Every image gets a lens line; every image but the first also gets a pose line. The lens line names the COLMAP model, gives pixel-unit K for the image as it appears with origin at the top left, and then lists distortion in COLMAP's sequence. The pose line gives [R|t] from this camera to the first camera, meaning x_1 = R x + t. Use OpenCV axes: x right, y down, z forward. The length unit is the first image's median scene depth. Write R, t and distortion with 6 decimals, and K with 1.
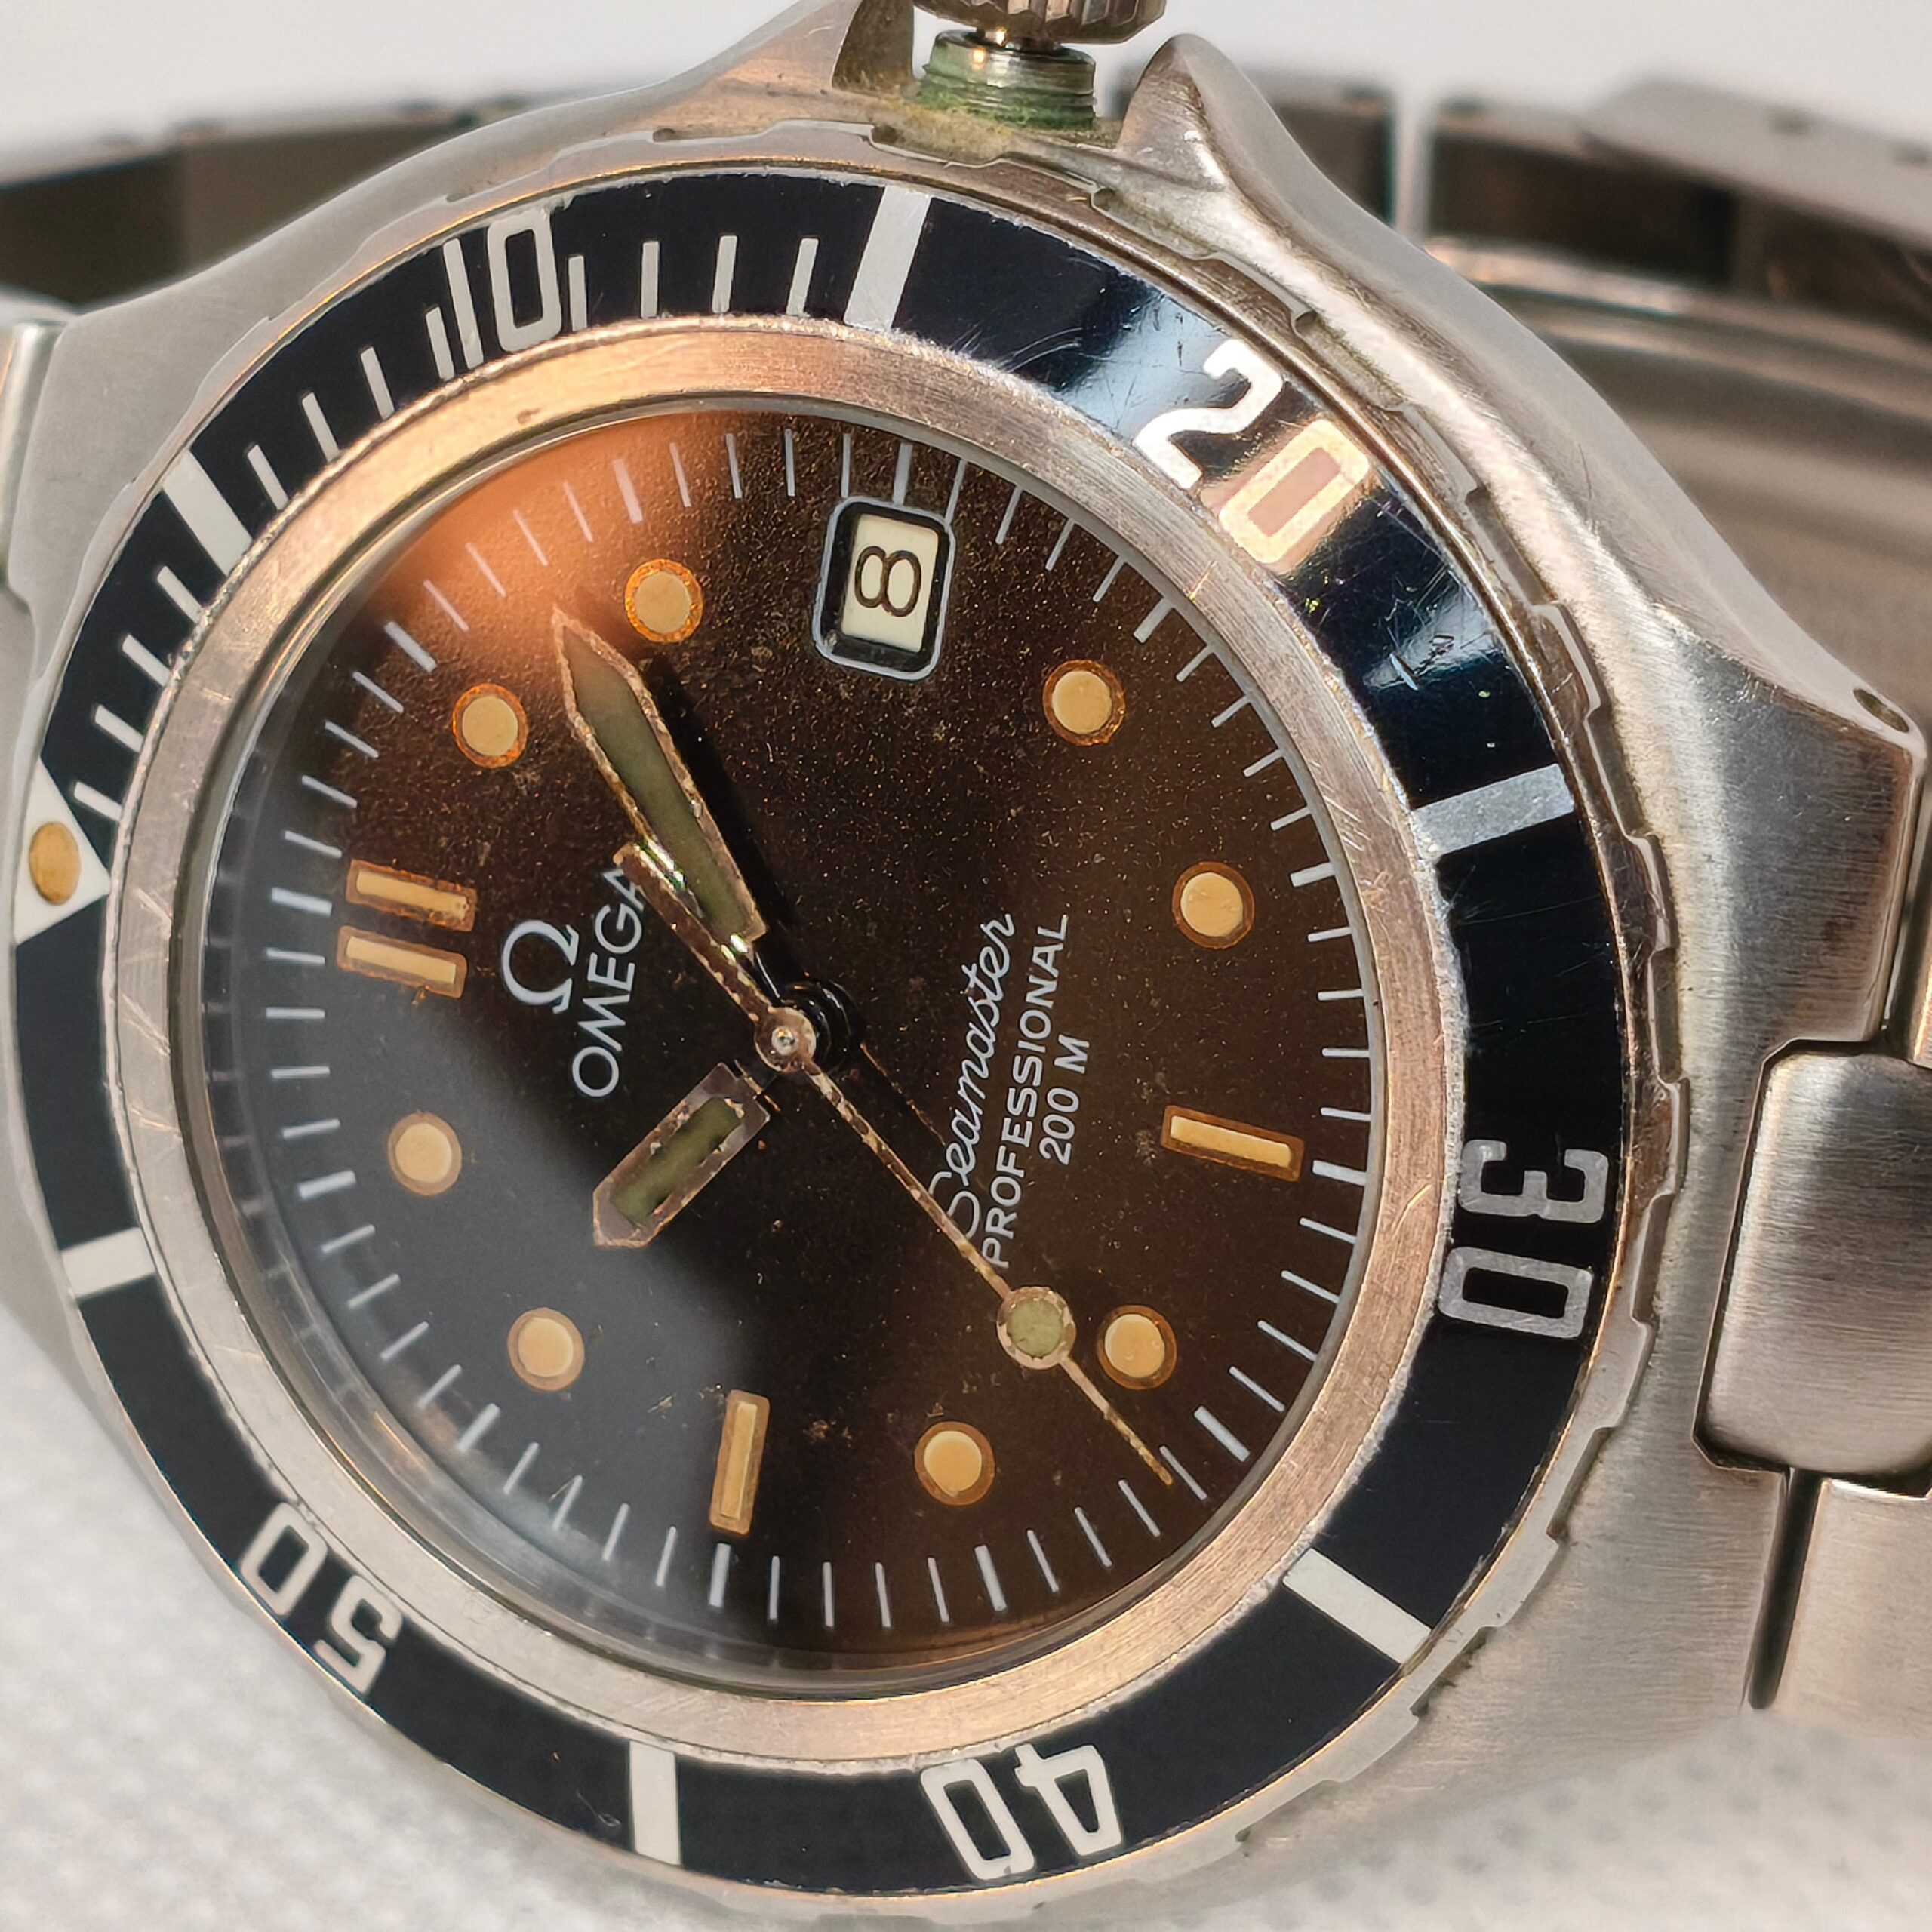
lens RADIAL K [[7333.6, 0, 965.2], [0, 7333.6, 883.4], [0, 0, 1]] dist [0.347219, -5.572659]
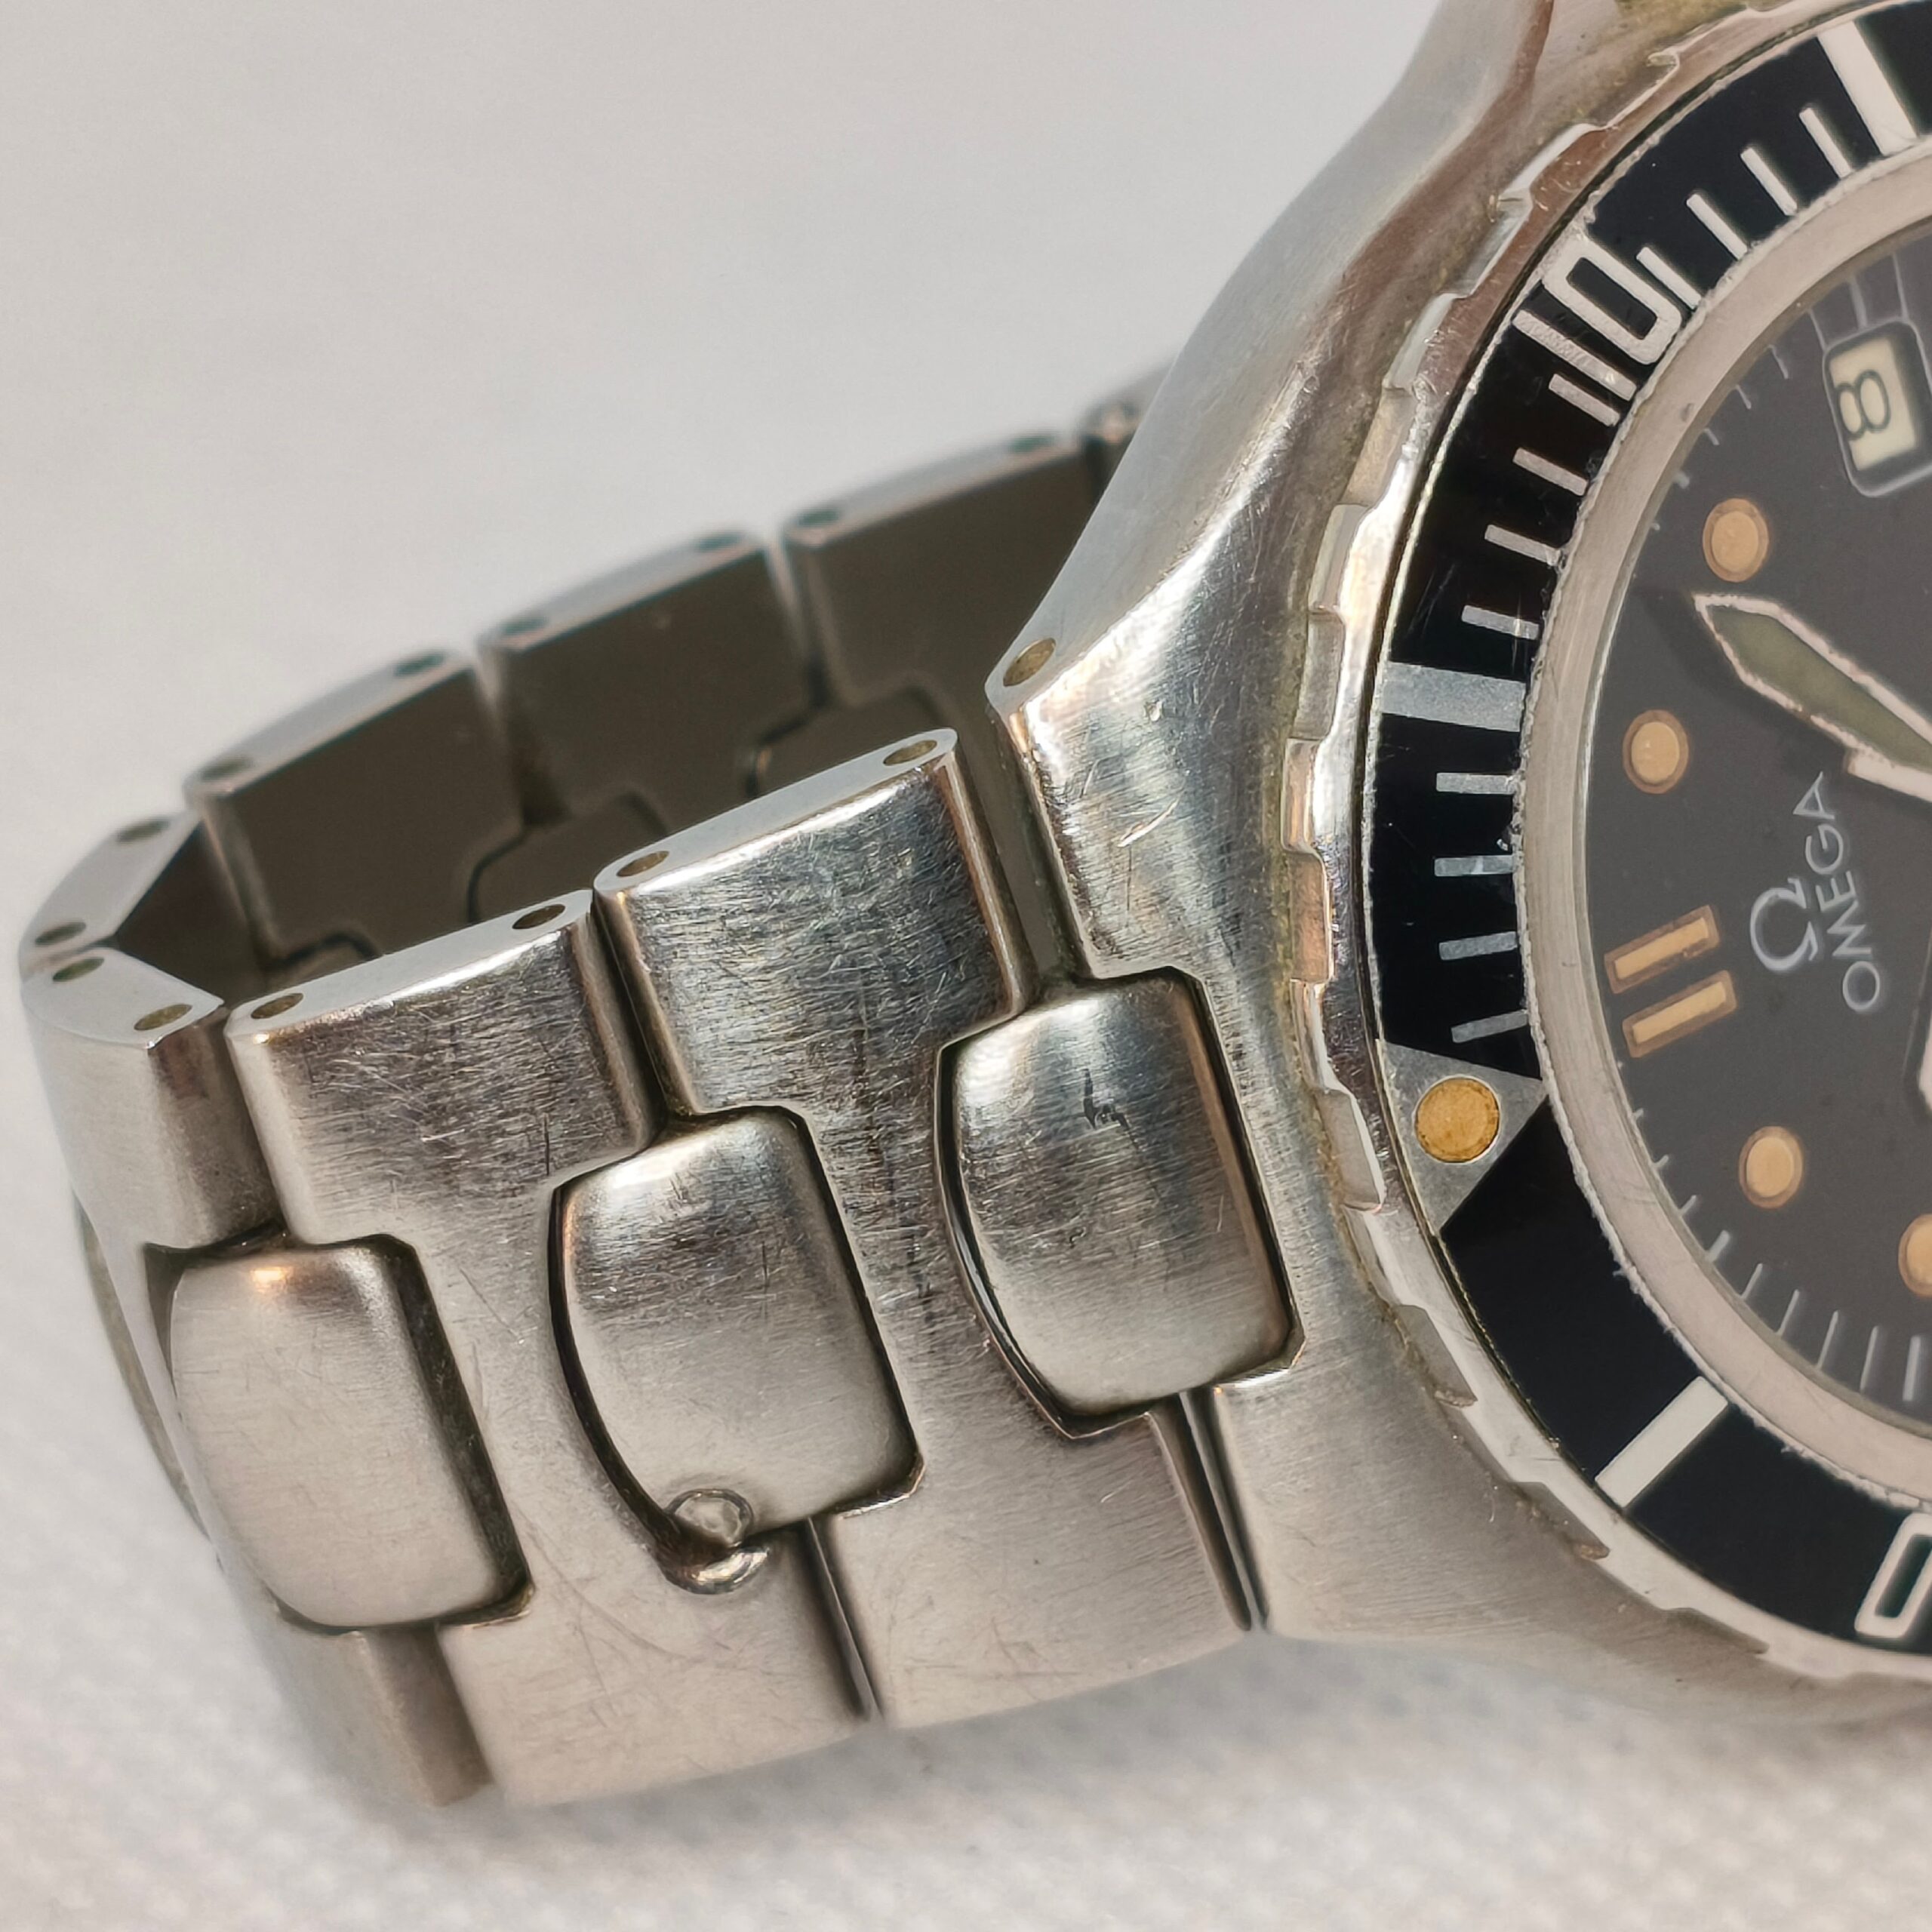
lens RADIAL K [[7333.6, 0, 965.2], [0, 7333.6, 883.4], [0, 0, 1]] dist [0.347219, -5.572659]
pose [[0.488120, -0.493564, 0.719815, -0.858616], [0.533996, 0.821247, 0.201002, -0.263794], [-0.690353, 0.286265, 0.664428, 0.413099]]
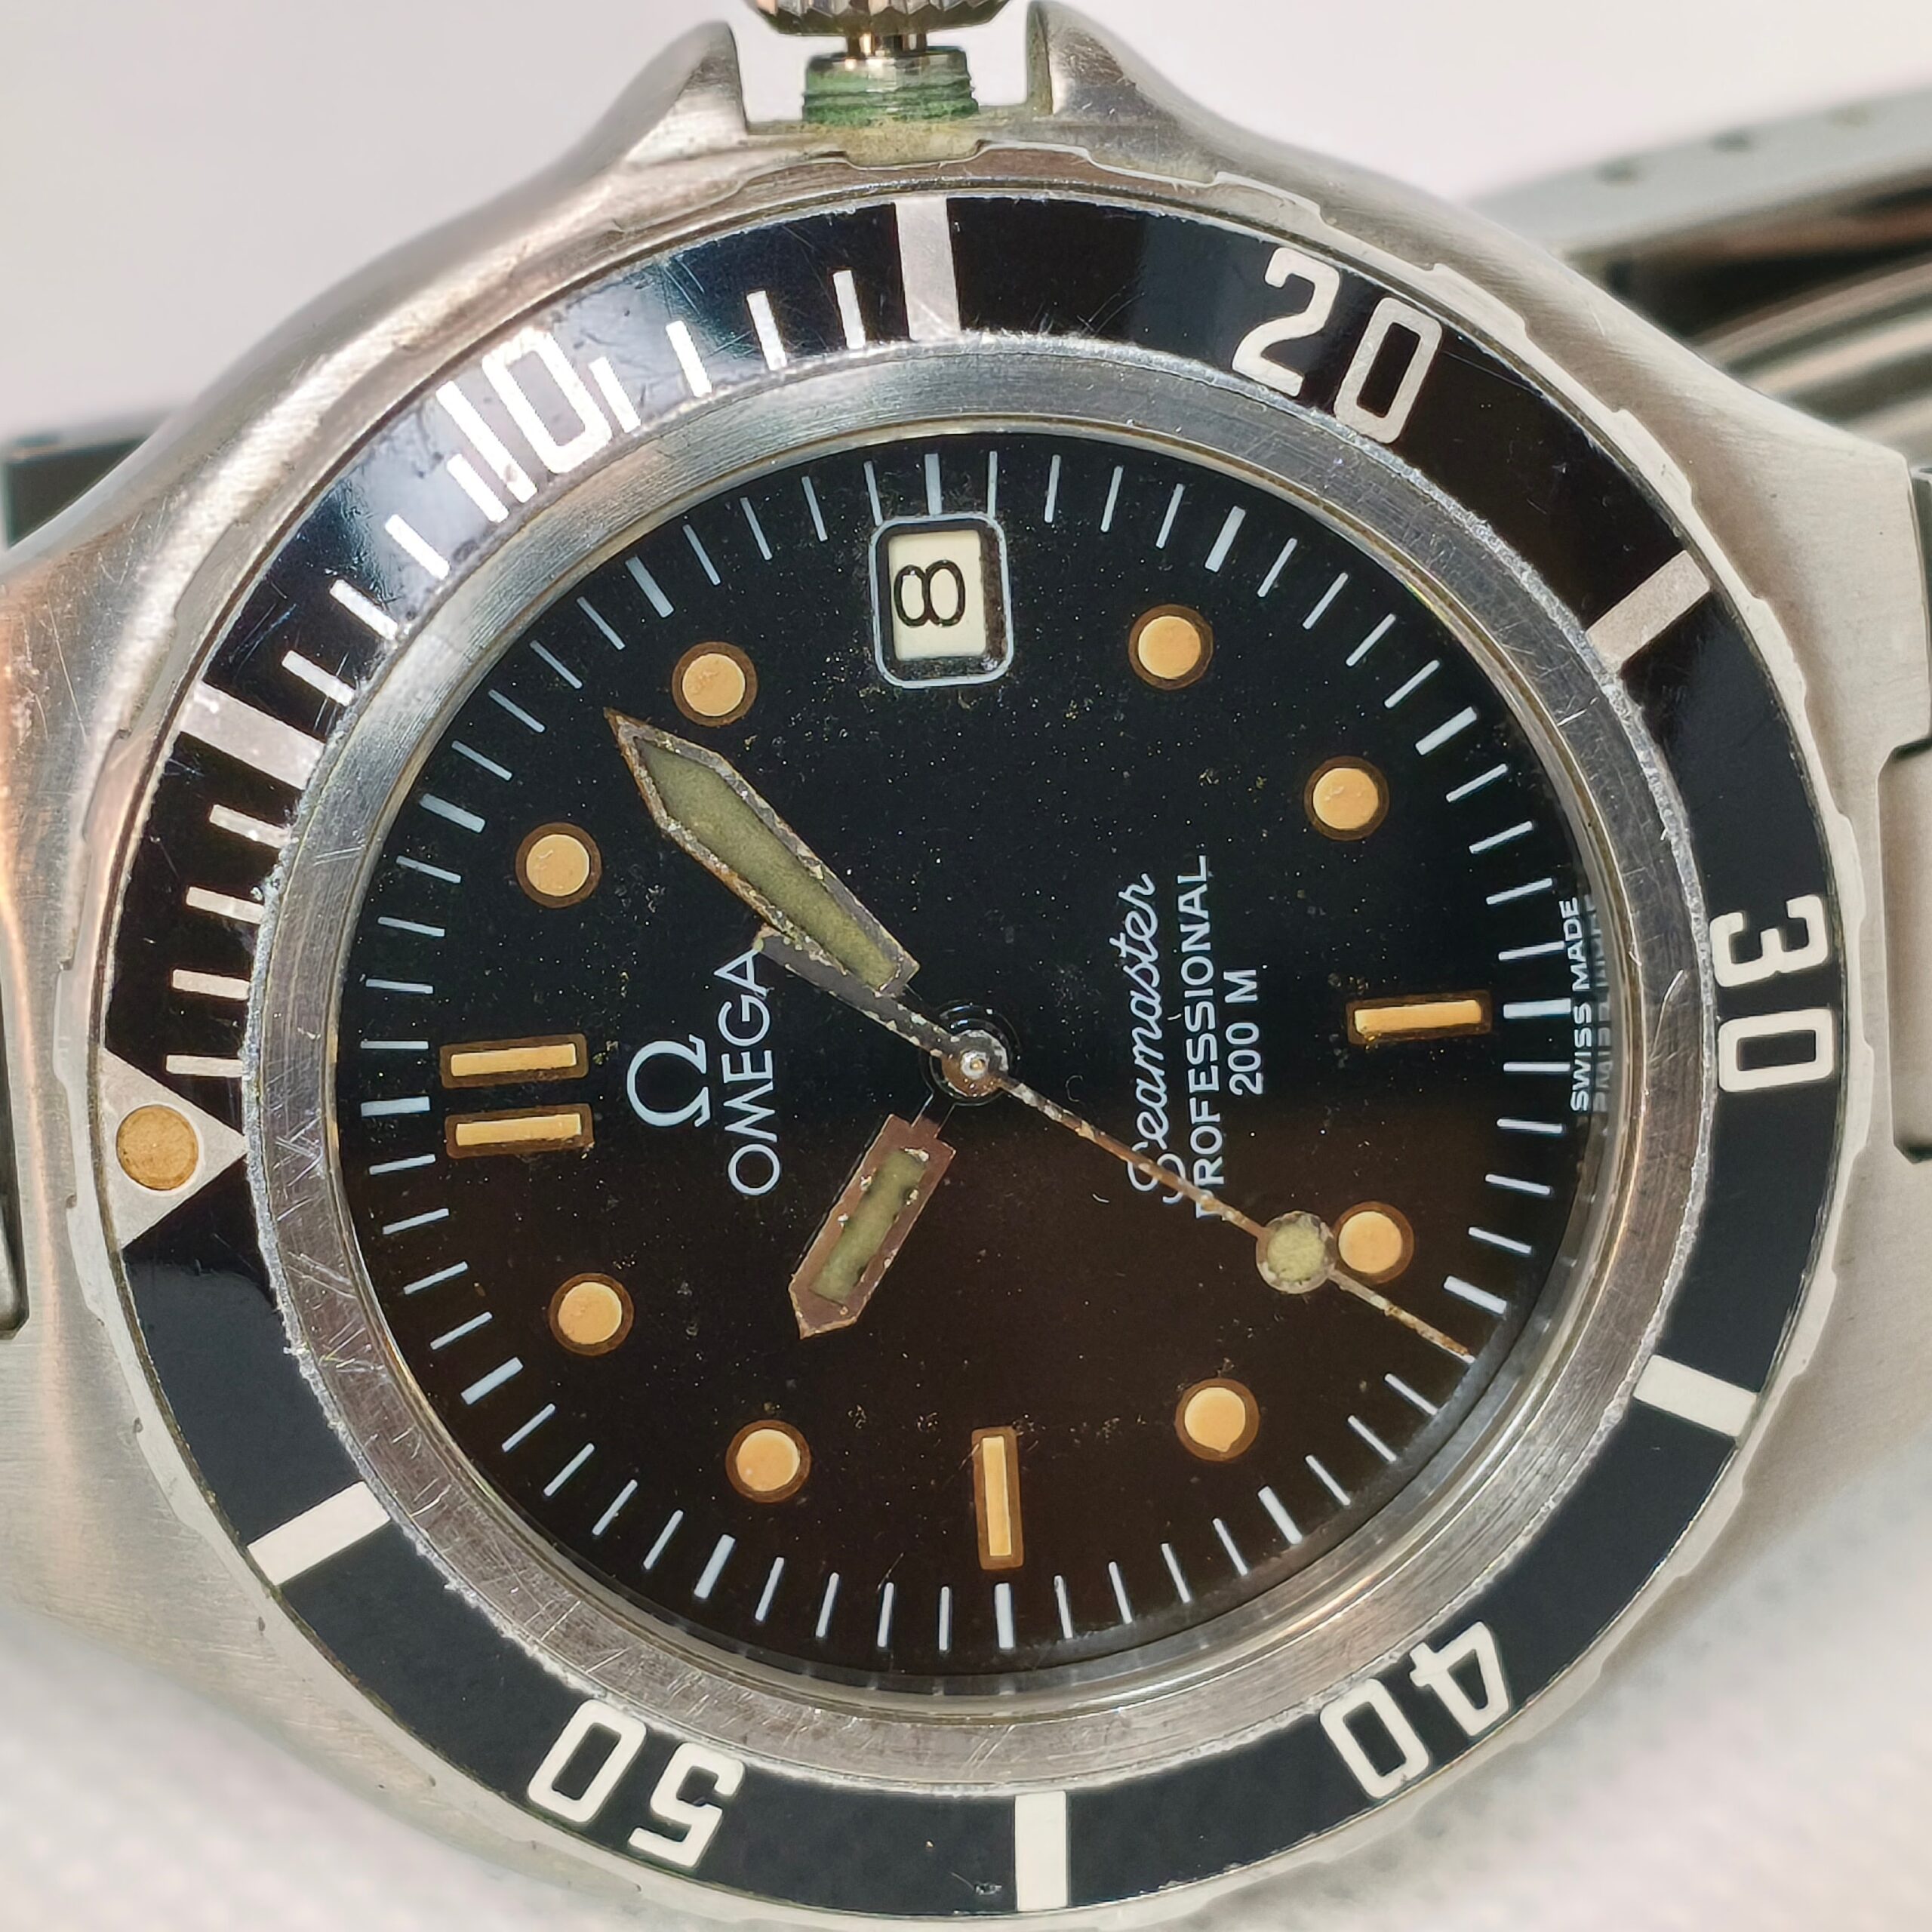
lens RADIAL K [[7333.6, 0, 965.2], [0, 7333.6, 883.4], [0, 0, 1]] dist [0.347219, -5.572659]
pose [[0.847341, -0.293457, 0.442601, -0.460551], [0.307095, 0.950732, 0.042442, -0.044828], [-0.433250, 0.099957, 0.895714, 0.106584]]
